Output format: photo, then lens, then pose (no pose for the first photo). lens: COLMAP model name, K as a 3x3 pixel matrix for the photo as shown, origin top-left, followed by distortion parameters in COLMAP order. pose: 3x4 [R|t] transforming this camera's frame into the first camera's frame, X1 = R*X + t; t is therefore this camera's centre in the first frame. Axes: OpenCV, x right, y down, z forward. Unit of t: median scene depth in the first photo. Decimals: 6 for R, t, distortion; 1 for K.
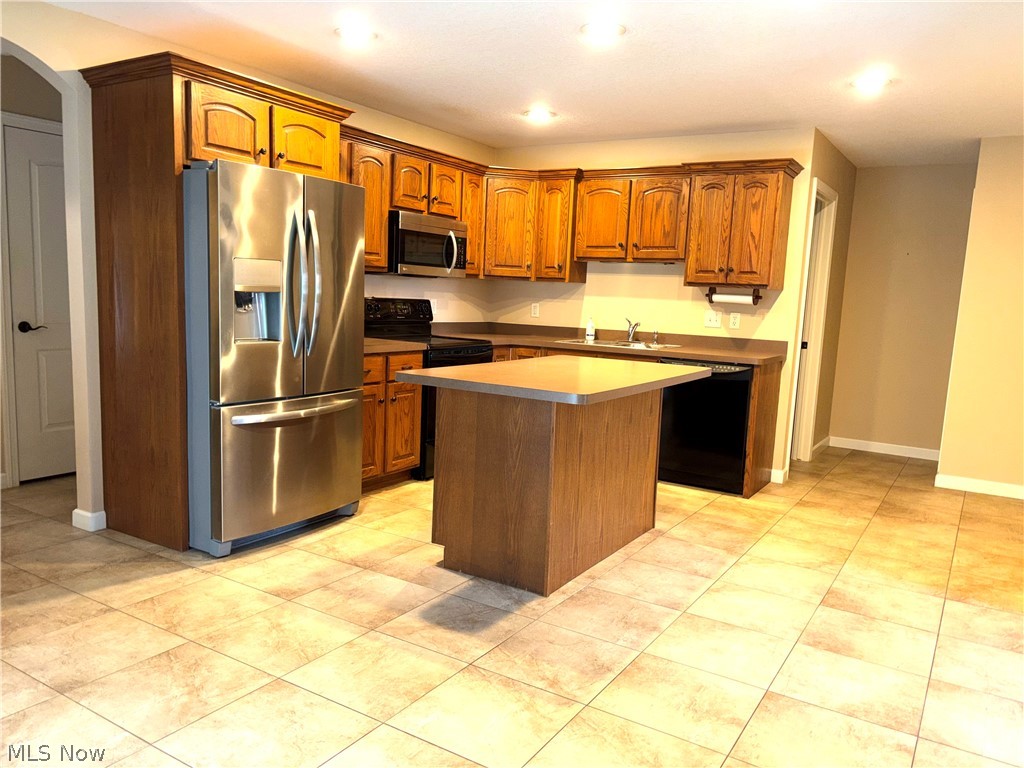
lens RADIAL K [[763.0, 0, 517.7], [0, 763.0, 413.6], [0, 0, 1]] dist [0.043068, -0.047251]
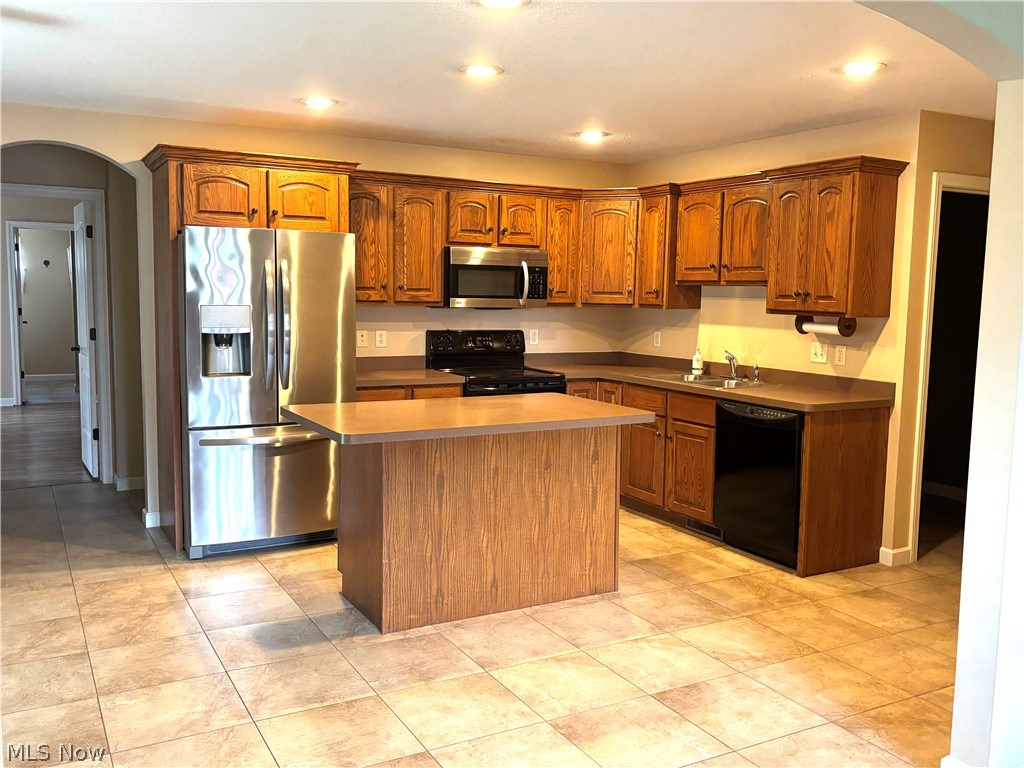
lens RADIAL K [[892.6, 0, 509.6], [0, 892.6, 391.5], [0, 0, 1]] dist [0.039356, -0.041360]
pose [[0.872548, 0.027056, -0.487778, 0.524609], [-0.057719, 0.997181, -0.047938, -0.022103], [0.485106, 0.069982, 0.871650, 0.022545]]
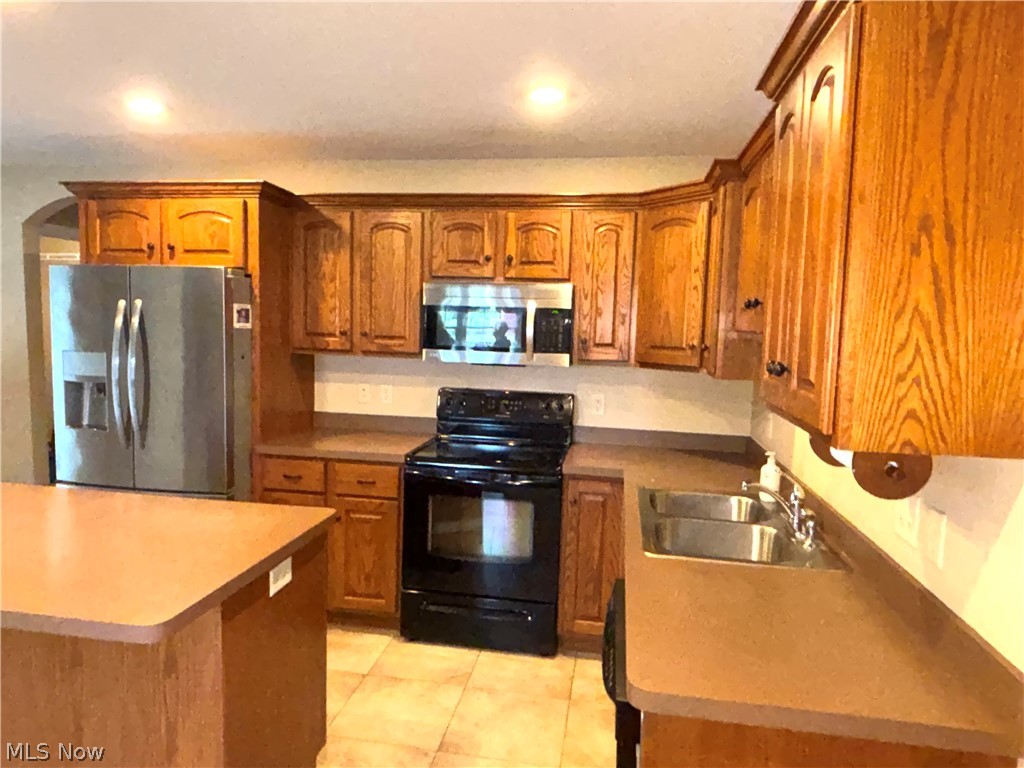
lens RADIAL K [[675.1, 0, 514.6], [0, 675.1, 387.3], [0, 0, 1]] dist [0.016368, -0.026784]
pose [[0.377719, 0.055774, -0.924239, 0.553106], [-0.160304, 0.987050, -0.005949, -0.179342], [0.911938, 0.150406, 0.381769, 0.886780]]
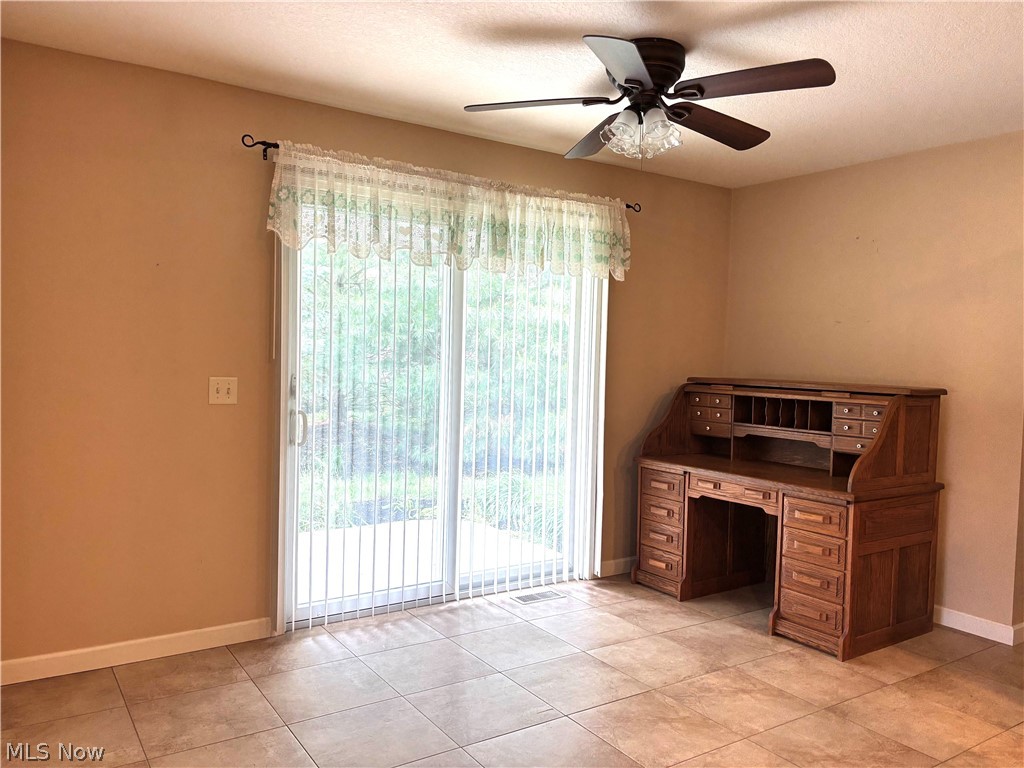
lens RADIAL K [[763.0, 0, 506.8], [0, 763.0, 389.4], [0, 0, 1]] dist [0.043068, -0.047251]
pose [[-0.408055, -0.012891, -0.912866, 0.390827], [-0.194172, 0.978249, 0.072981, -0.068883], [0.892070, 0.207033, -0.401682, 0.476810]]
